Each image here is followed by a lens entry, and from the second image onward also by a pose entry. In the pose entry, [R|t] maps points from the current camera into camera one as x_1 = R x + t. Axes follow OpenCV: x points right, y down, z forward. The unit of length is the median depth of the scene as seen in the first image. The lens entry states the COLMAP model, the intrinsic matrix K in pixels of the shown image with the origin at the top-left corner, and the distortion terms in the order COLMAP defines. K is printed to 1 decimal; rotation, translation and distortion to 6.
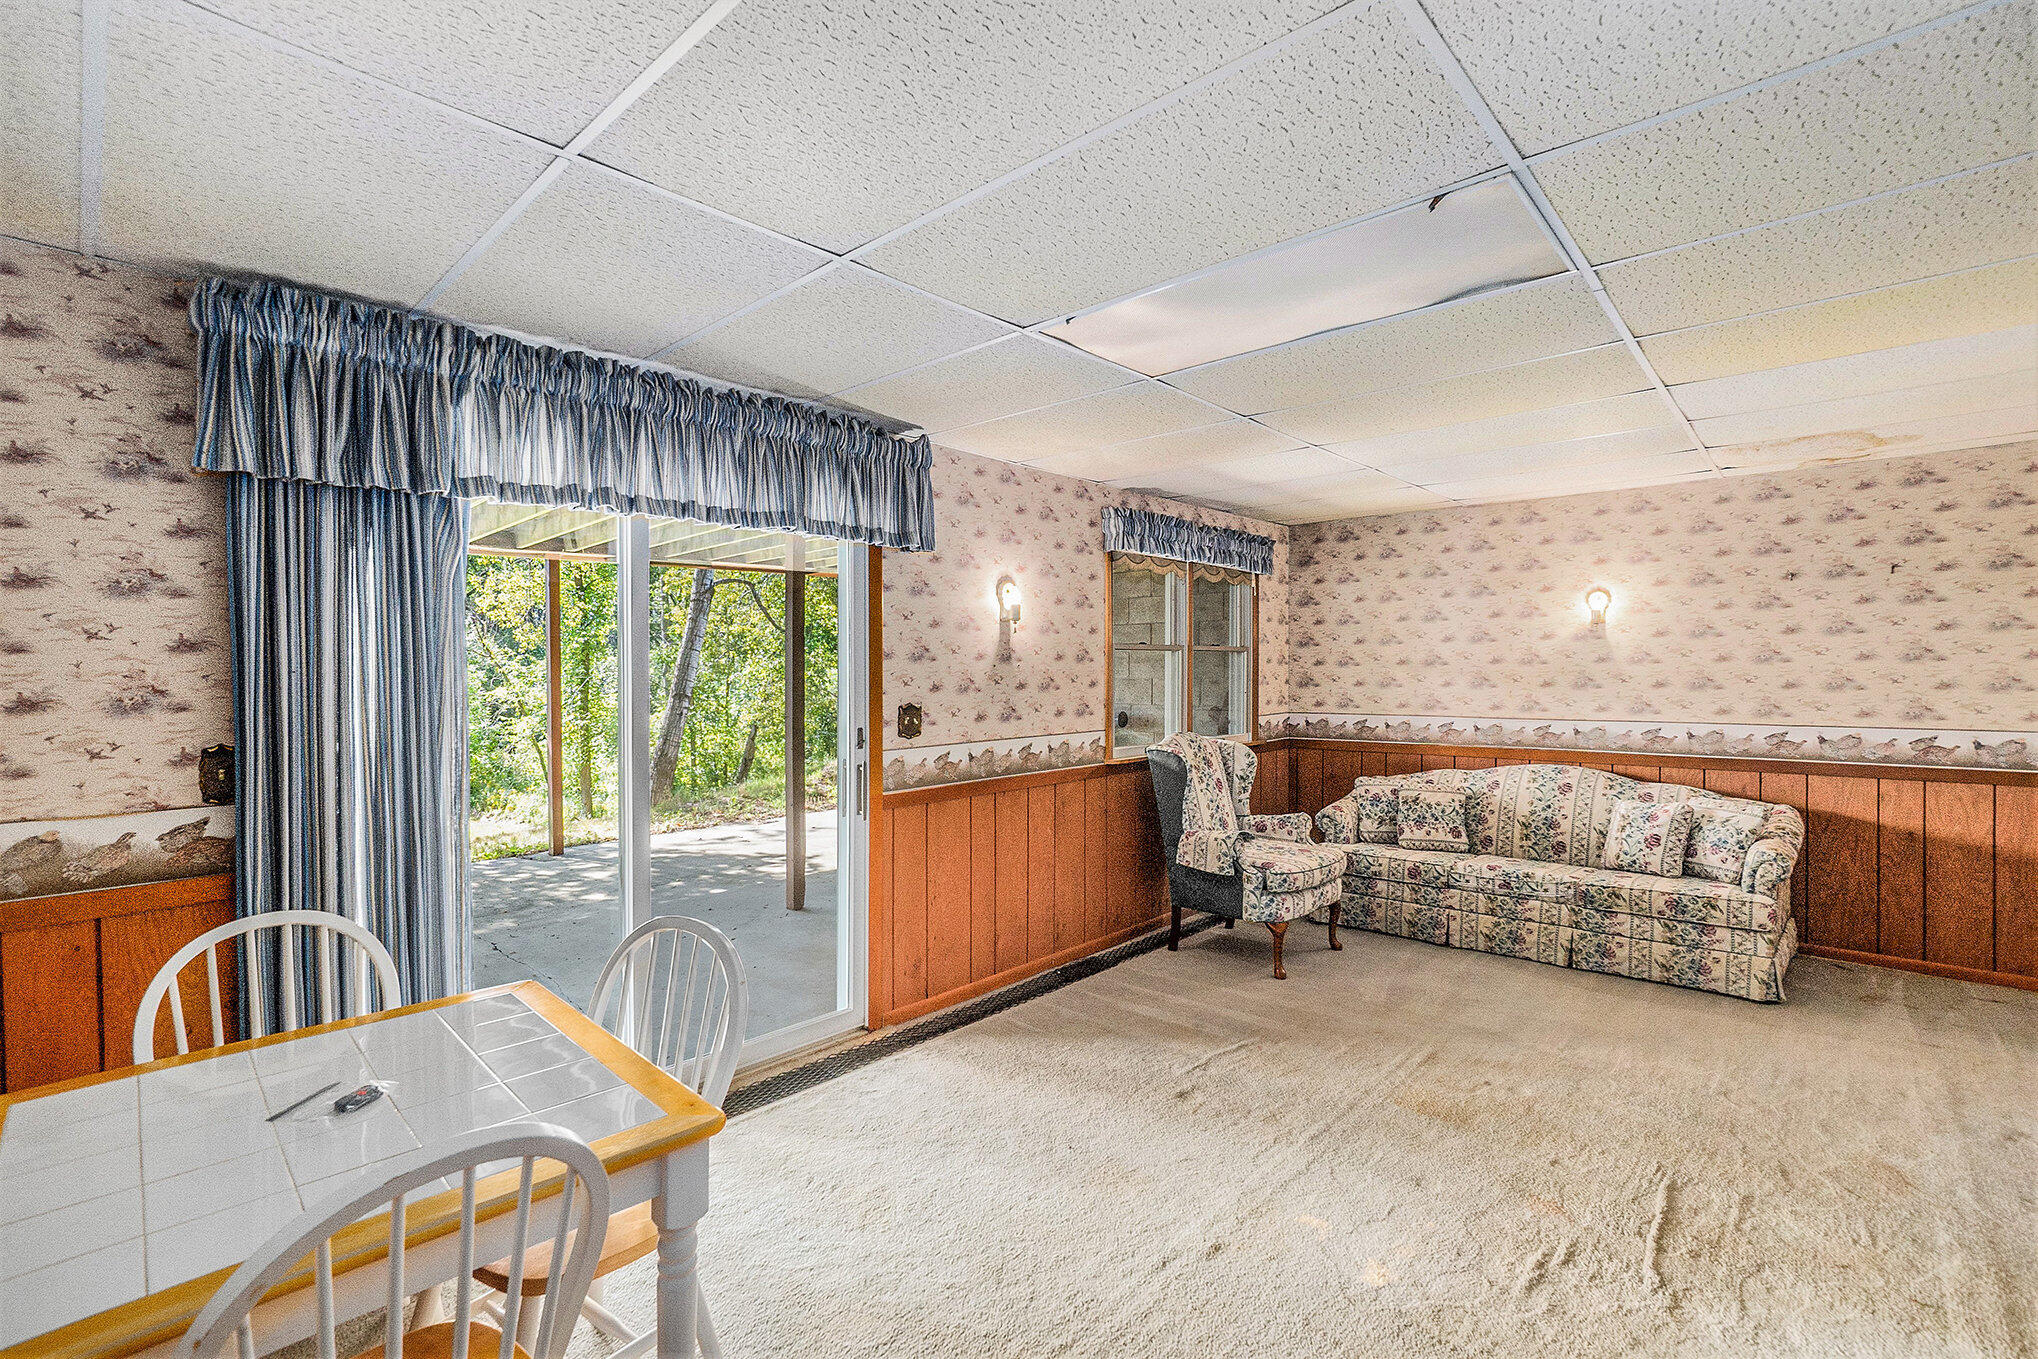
lens RADIAL K [[951.5, 0, 962.8], [0, 951.5, 698.0], [0, 0, 1]] dist [-0.001586, 0.000068]
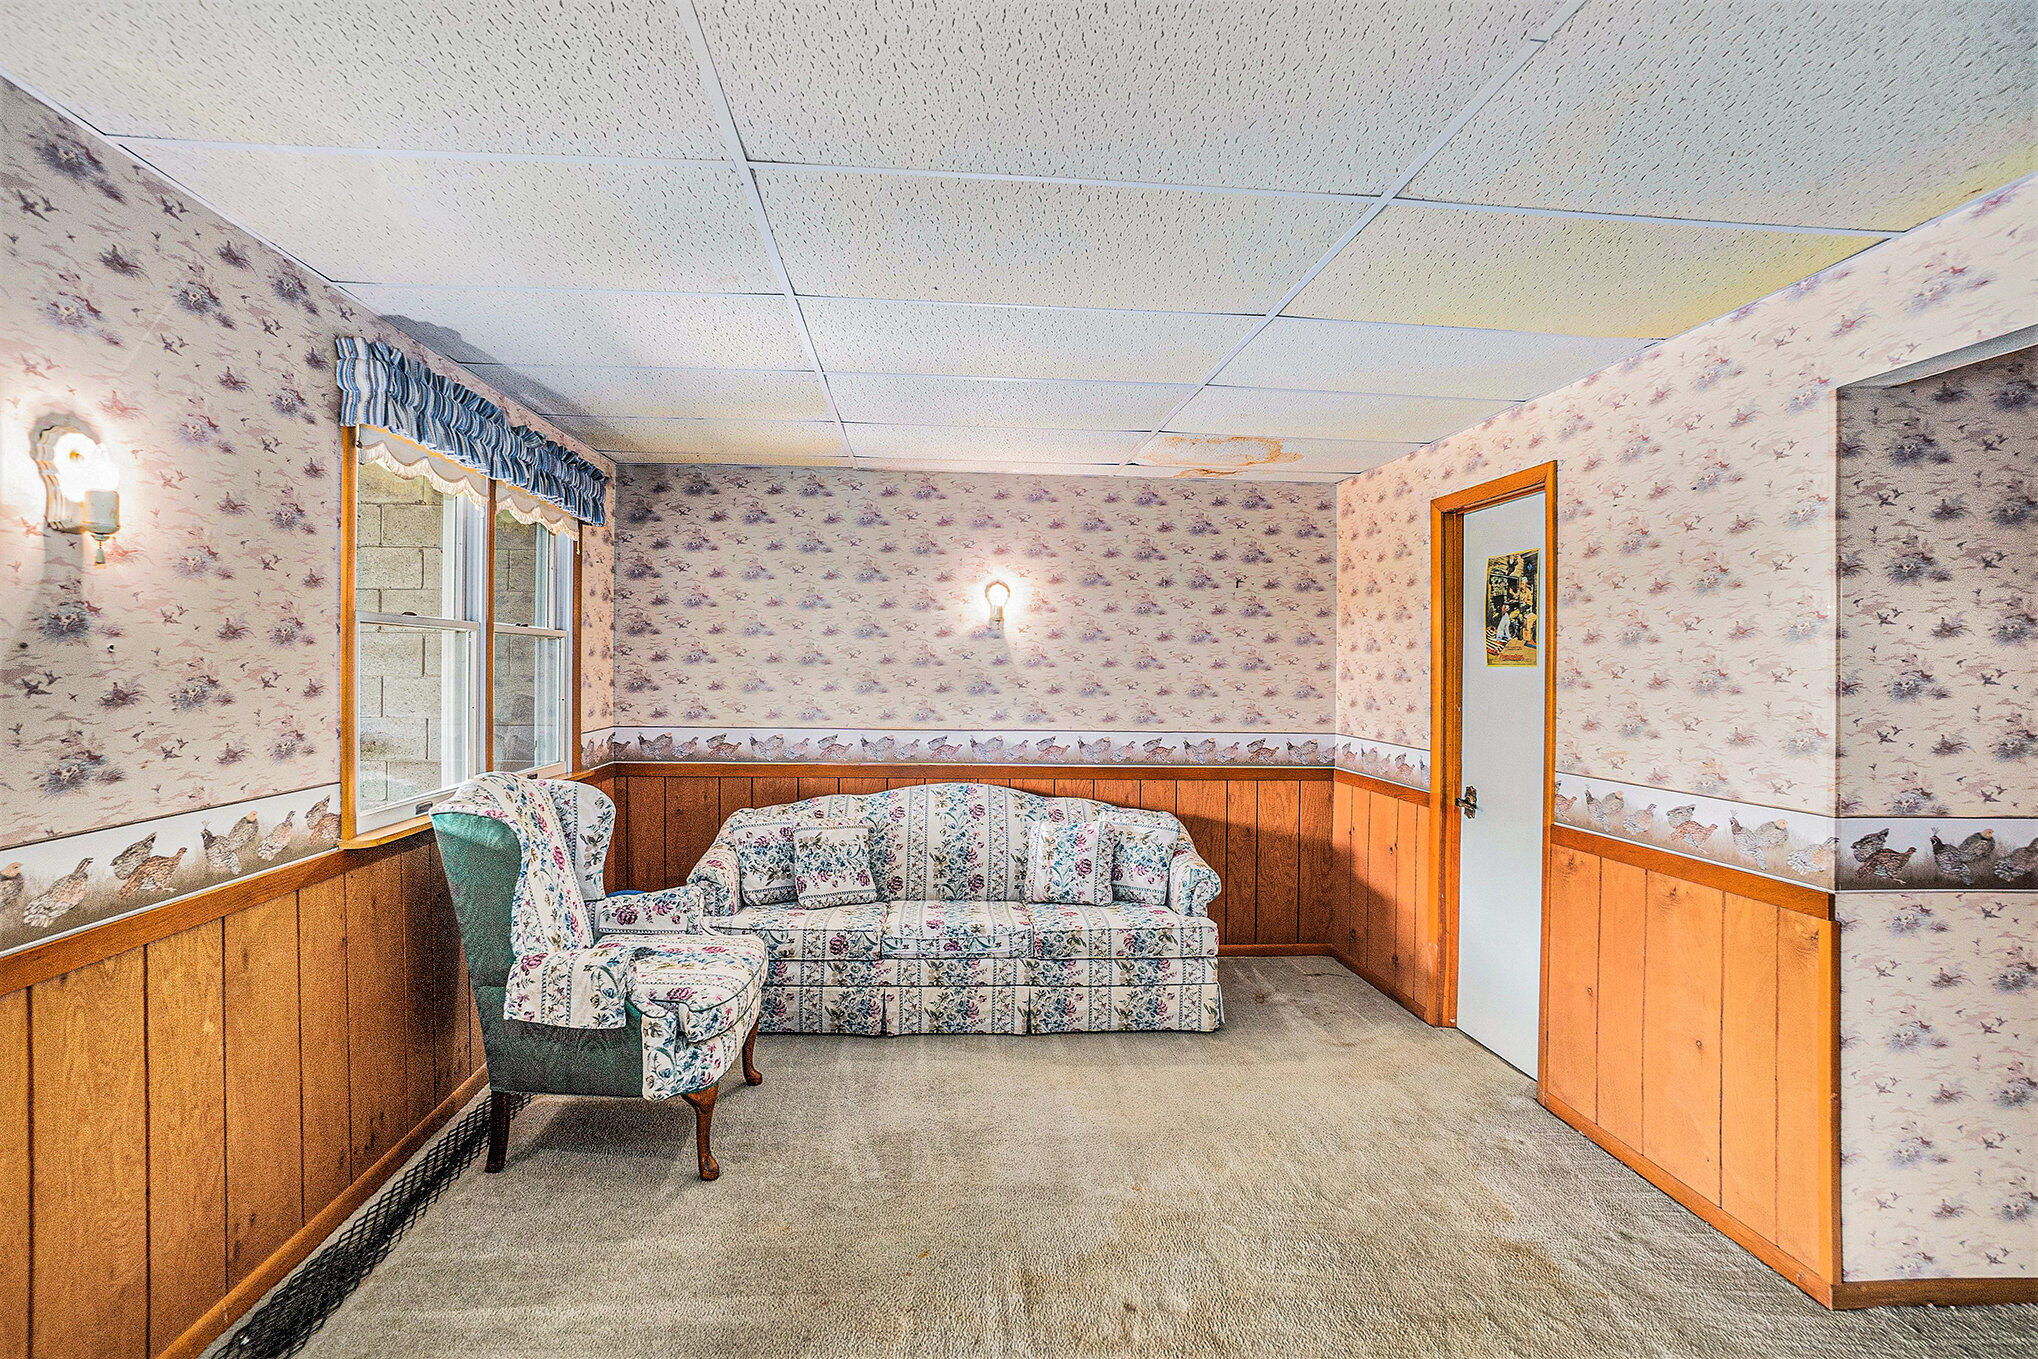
lens RADIAL K [[934.1, 0, 1008.2], [0, 934.1, 691.2], [0, 0, 1]] dist [-0.053370, 0.022543]
pose [[0.650778, -0.002465, 0.759264, 0.013699], [0.003355, 0.999994, 0.000372, -0.013484], [-0.759260, 0.002305, 0.650783, 0.431014]]
